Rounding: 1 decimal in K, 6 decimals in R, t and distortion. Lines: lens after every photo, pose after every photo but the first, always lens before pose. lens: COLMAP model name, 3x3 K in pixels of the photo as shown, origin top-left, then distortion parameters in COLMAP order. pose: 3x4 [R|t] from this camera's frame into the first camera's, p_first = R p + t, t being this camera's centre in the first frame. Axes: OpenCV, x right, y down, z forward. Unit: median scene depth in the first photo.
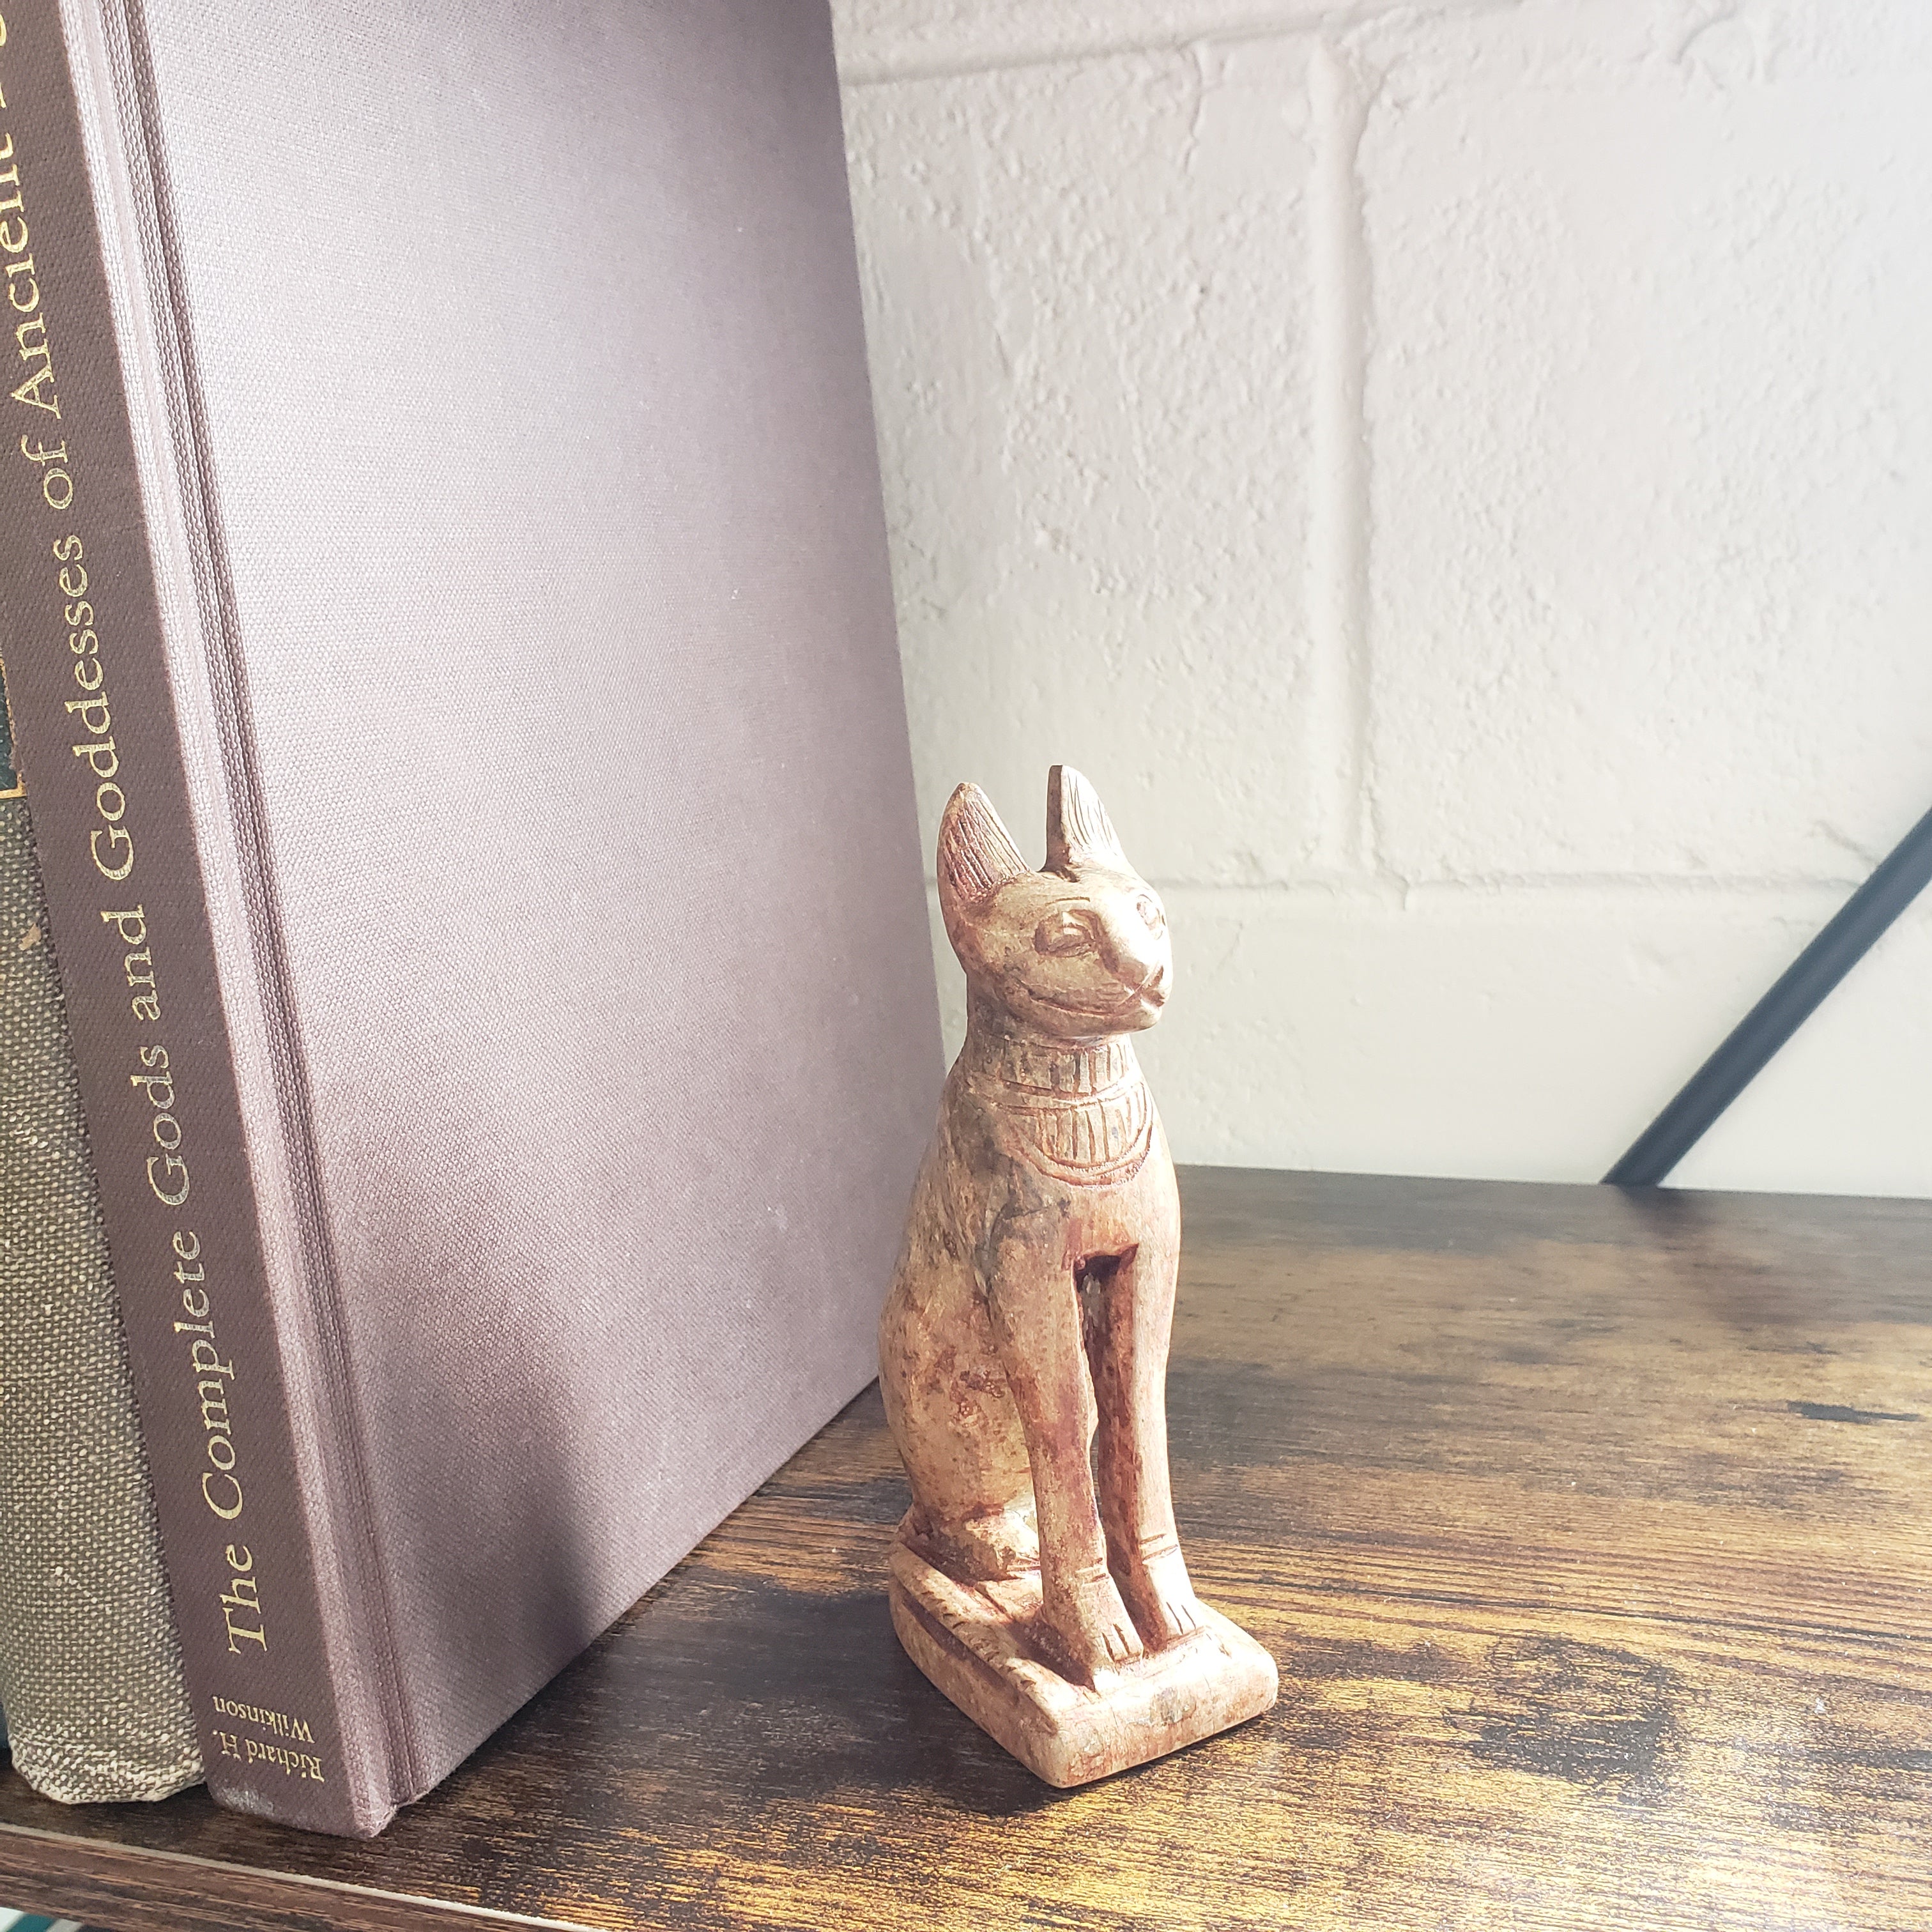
lens RADIAL K [[1842.3, 0, 1024.1], [0, 1842.3, 995.1], [0, 0, 1]] dist [0.009097, 0.000000]
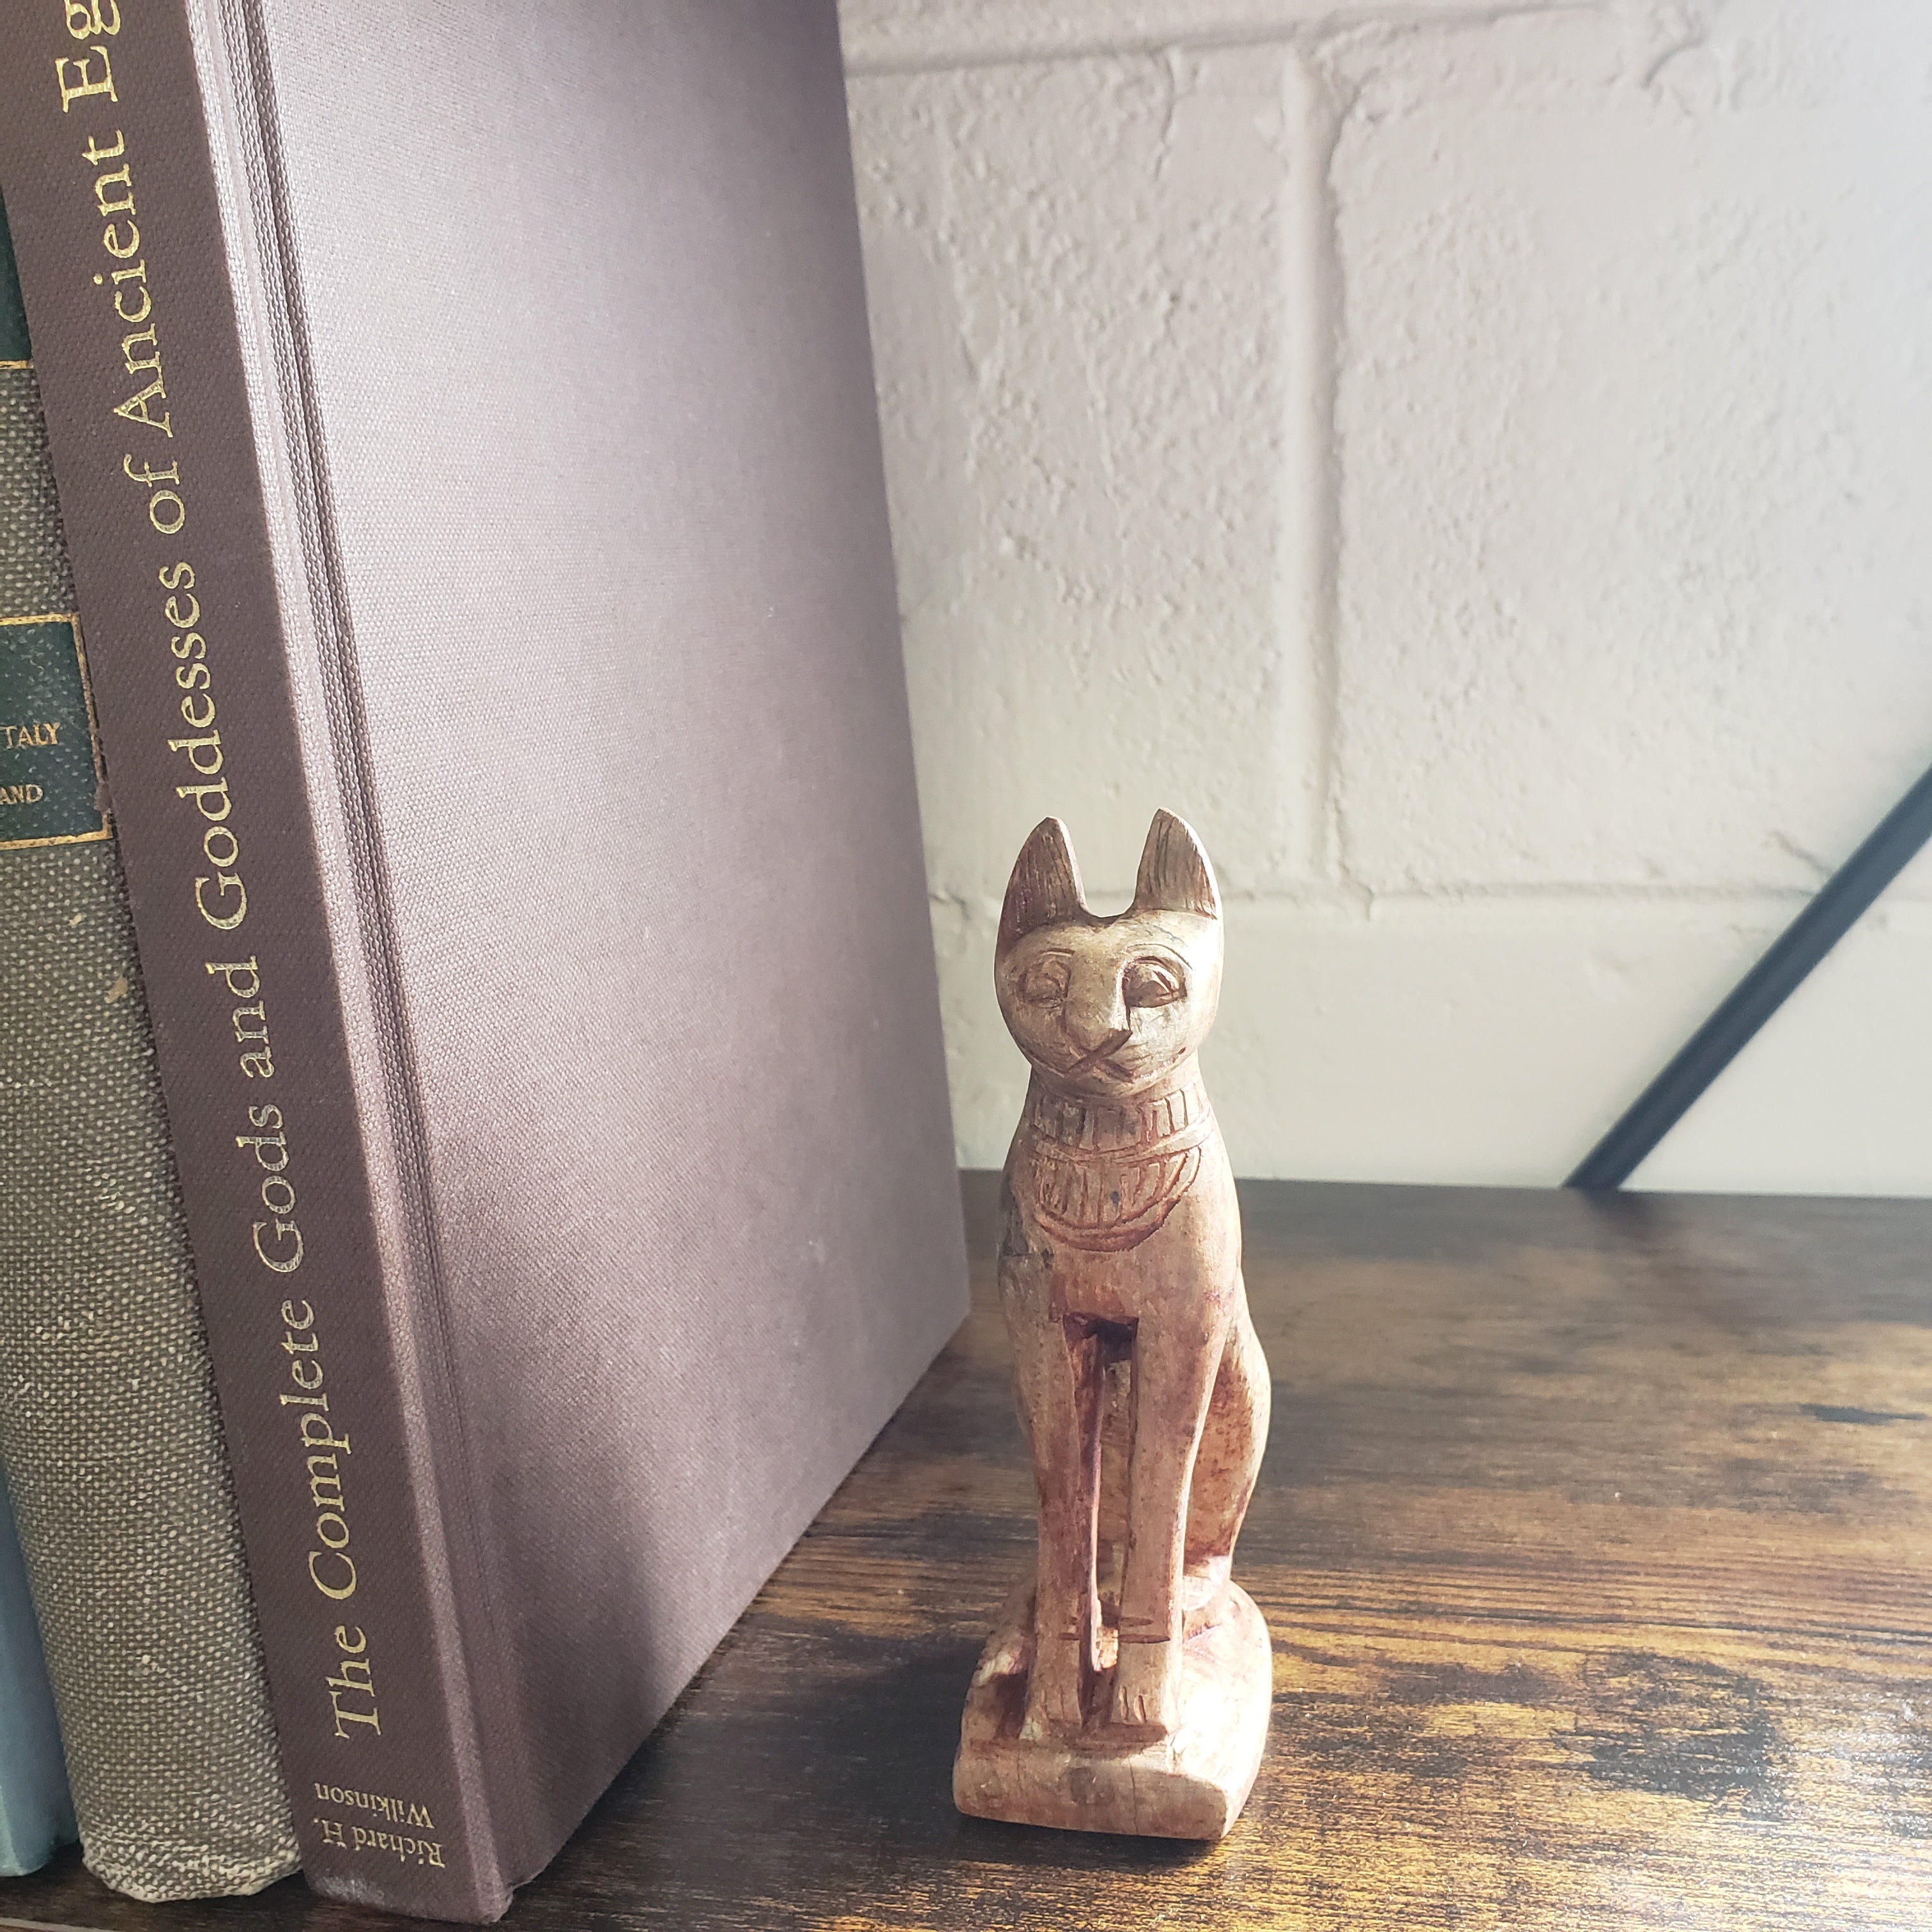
lens RADIAL K [[1842.3, 0, 1008.8], [0, 1842.3, 1006.7], [0, 0, 1]] dist [0.009097, 0.000000]
pose [[0.995579, -0.012134, 0.093145, -0.139356], [0.010896, 0.999846, 0.013786, -0.024165], [-0.093298, -0.012710, 0.995557, 0.021647]]
